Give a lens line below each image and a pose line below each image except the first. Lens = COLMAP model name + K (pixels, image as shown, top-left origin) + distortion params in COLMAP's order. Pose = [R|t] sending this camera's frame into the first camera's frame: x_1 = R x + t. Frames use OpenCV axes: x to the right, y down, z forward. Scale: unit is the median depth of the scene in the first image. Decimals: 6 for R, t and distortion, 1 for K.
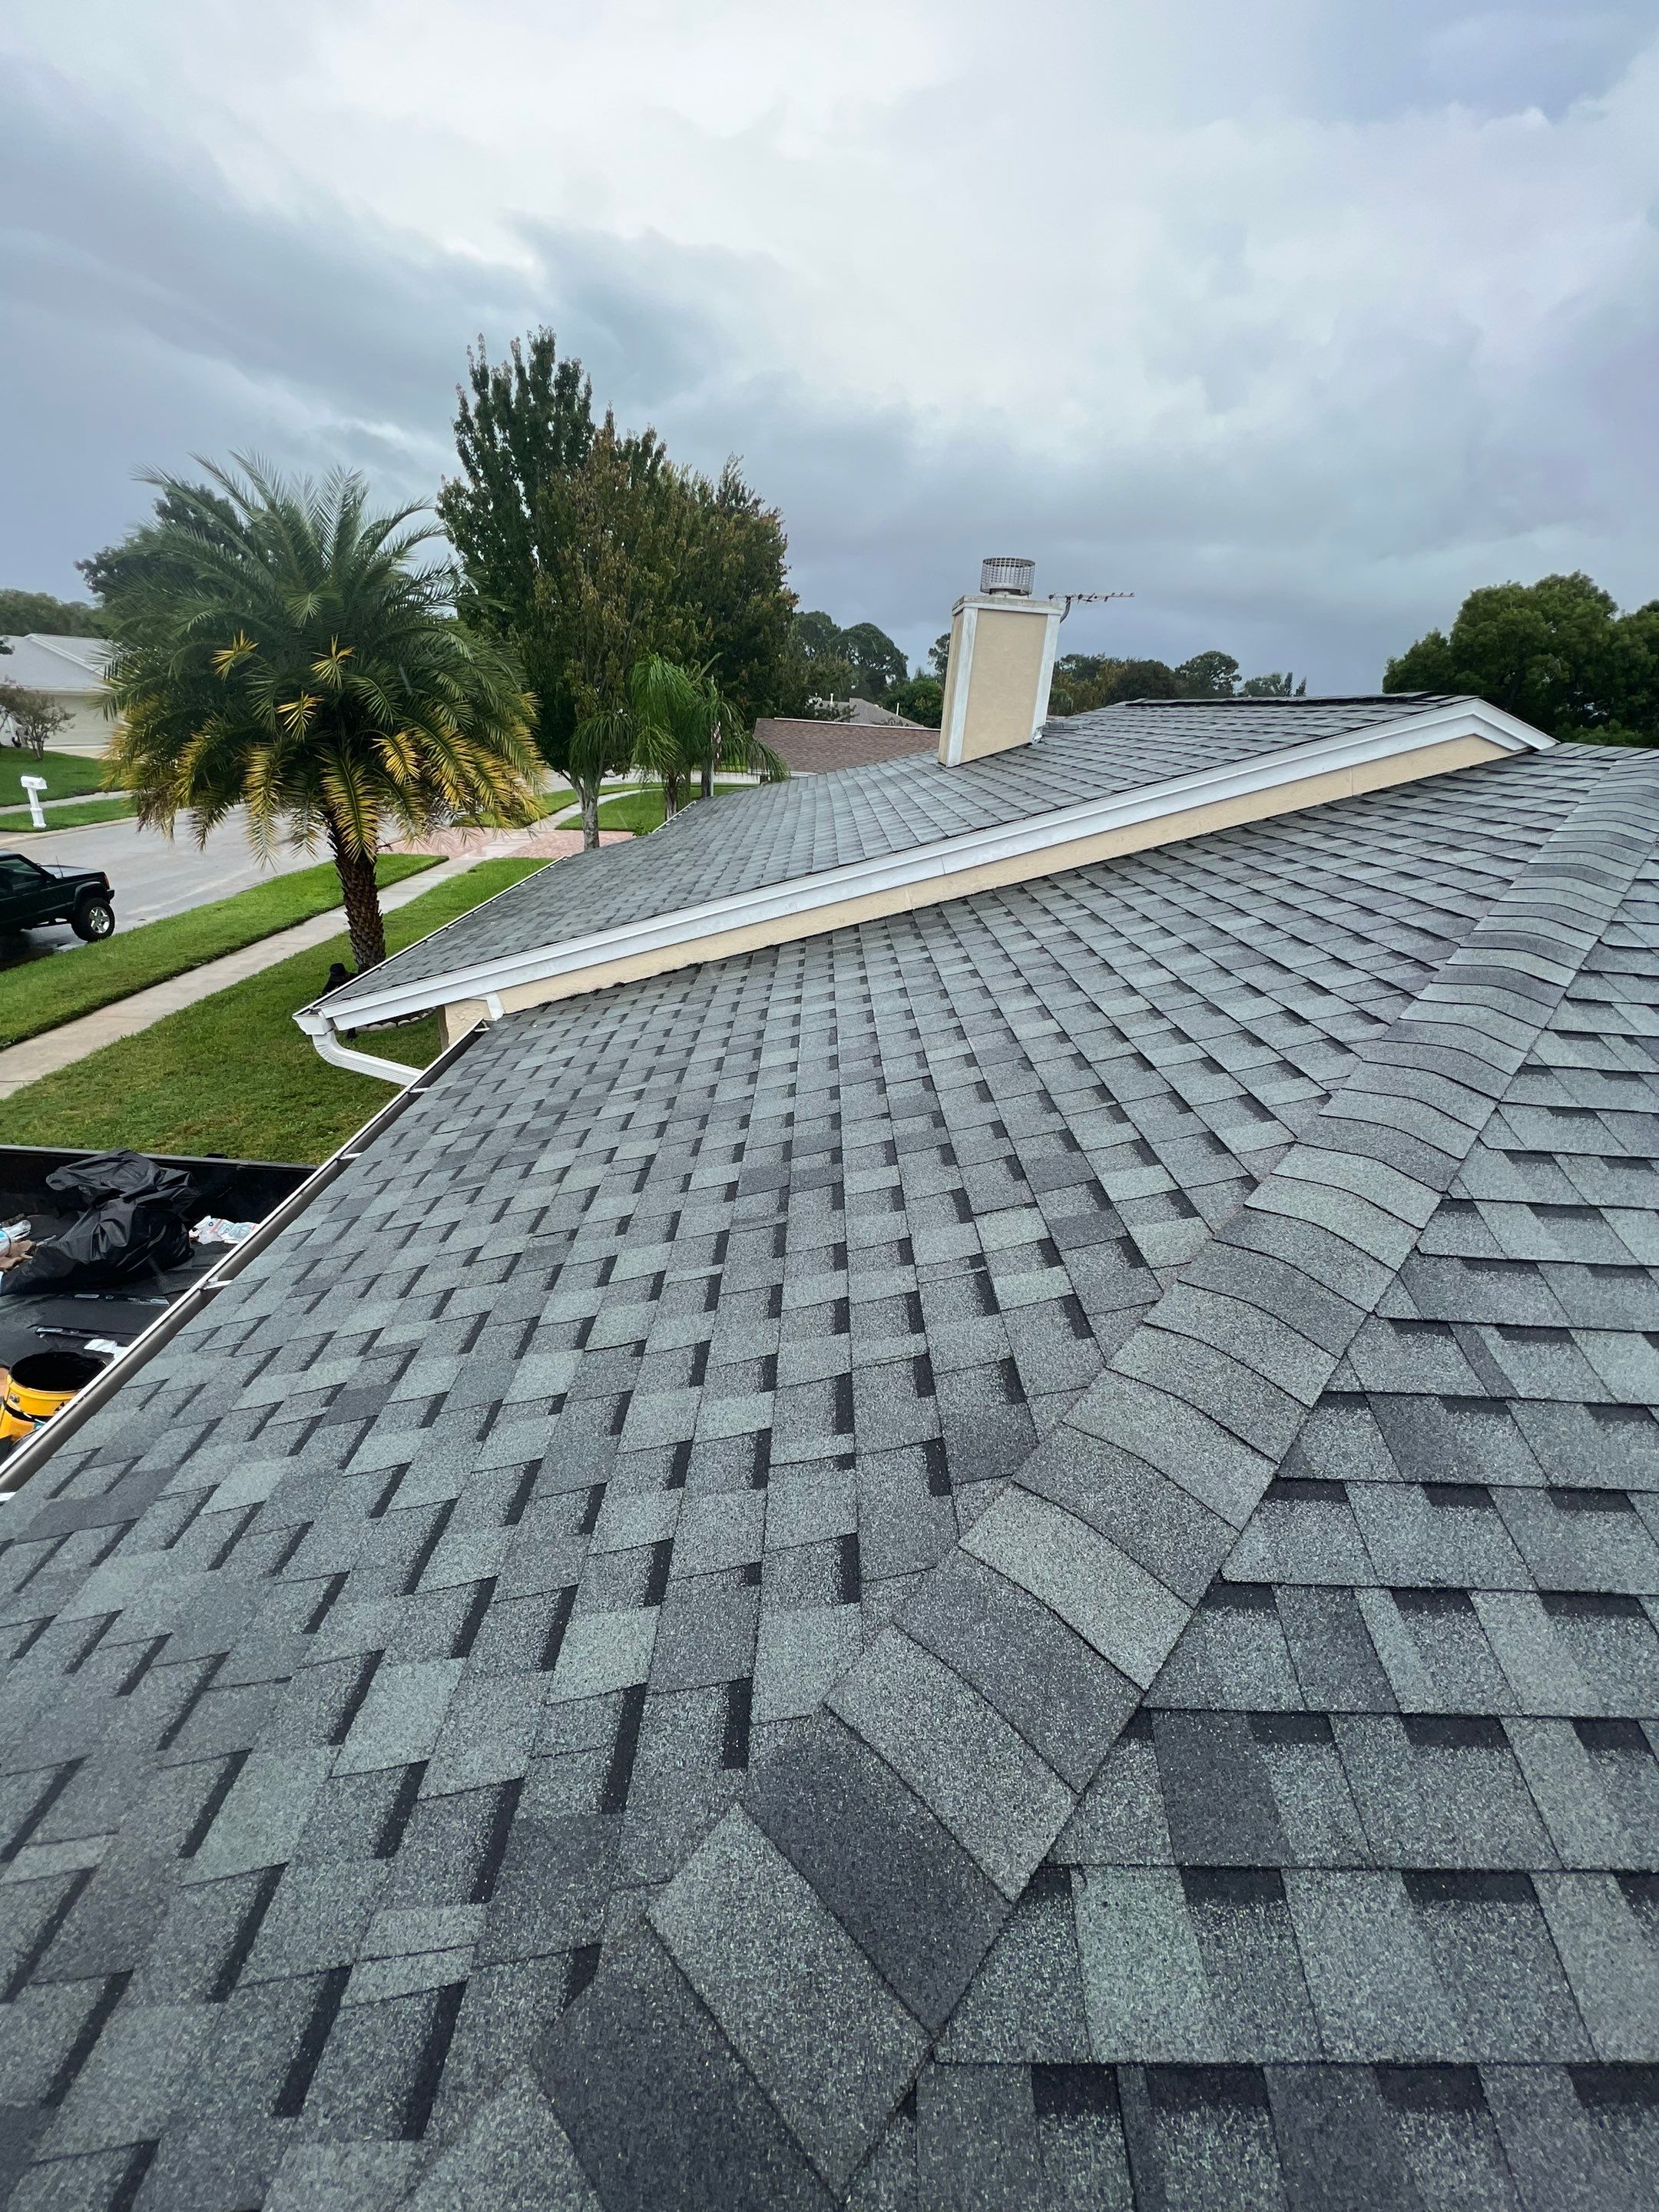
lens RADIAL K [[880.0, 0, 834.5], [0, 880.0, 1104.1], [0, 0, 1]] dist [0.001990, 0.000246]
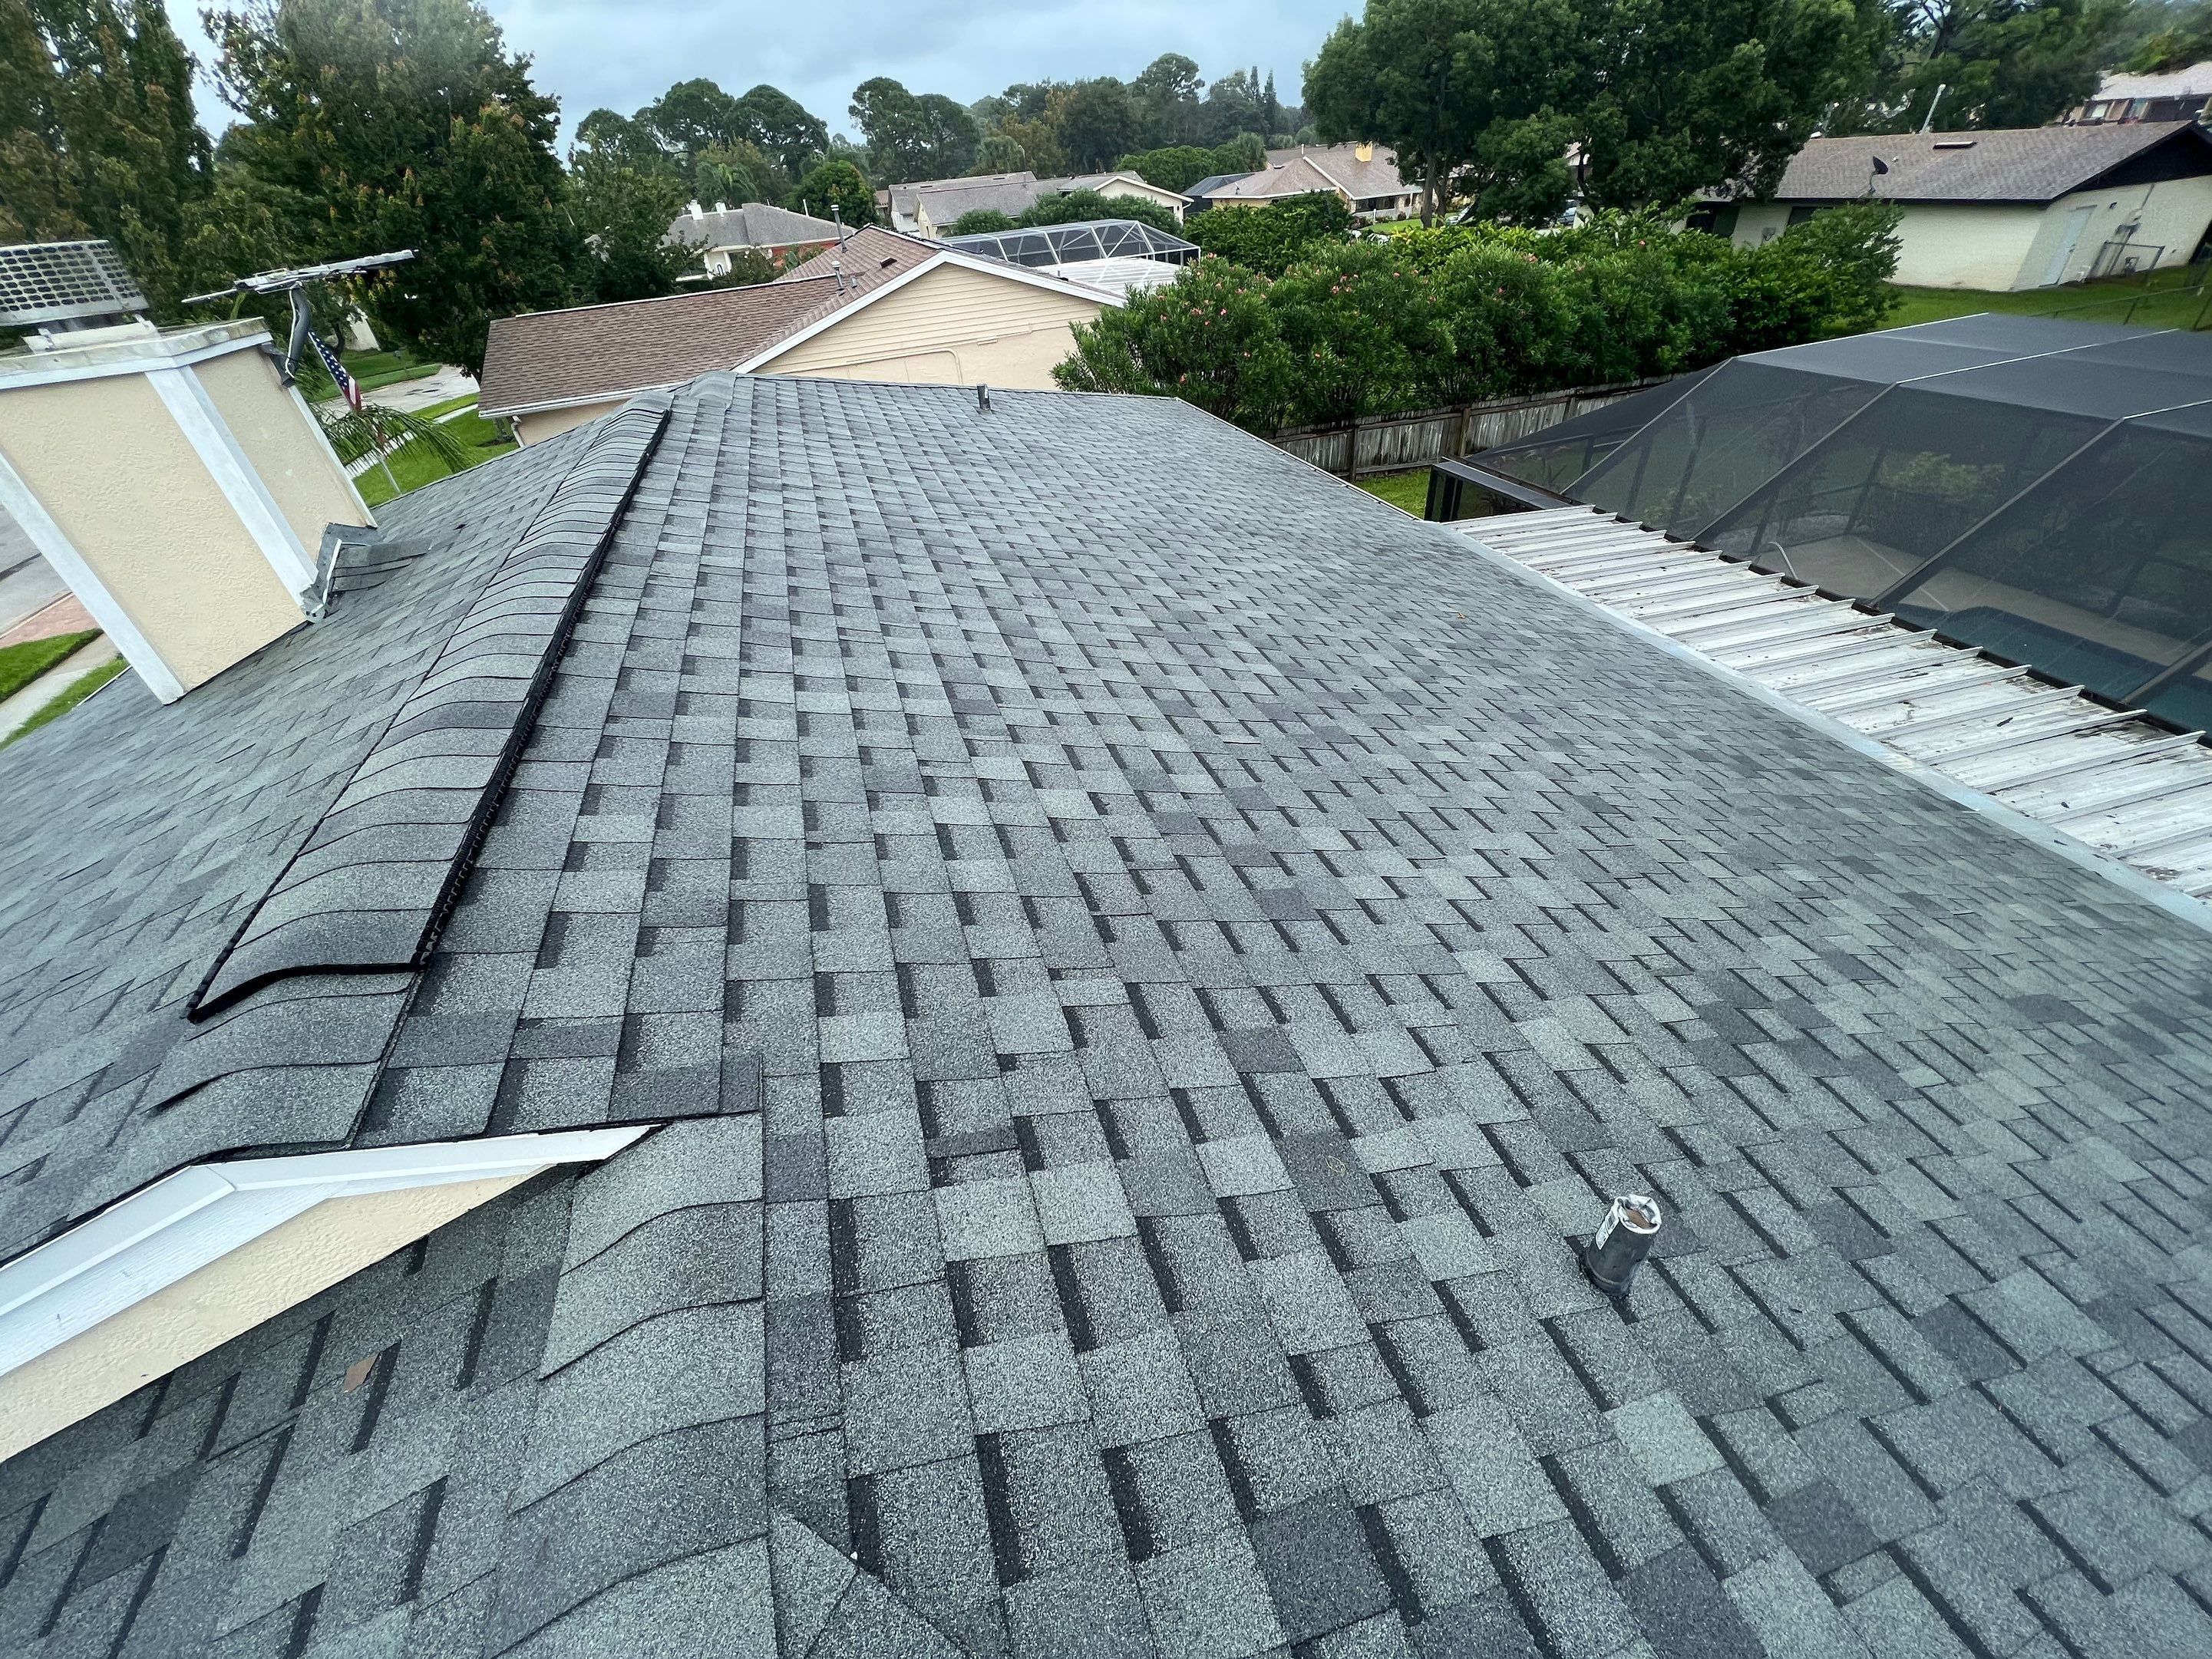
lens RADIAL K [[890.7, 0, 1101.4], [0, 890.7, 818.4], [0, 0, 1]] dist [-0.001097, 0.000219]
pose [[0.948281, -0.286089, 0.137538, 0.135108], [0.250897, 0.940936, 0.227354, -0.077222], [-0.194458, -0.181088, 0.964050, 0.102272]]
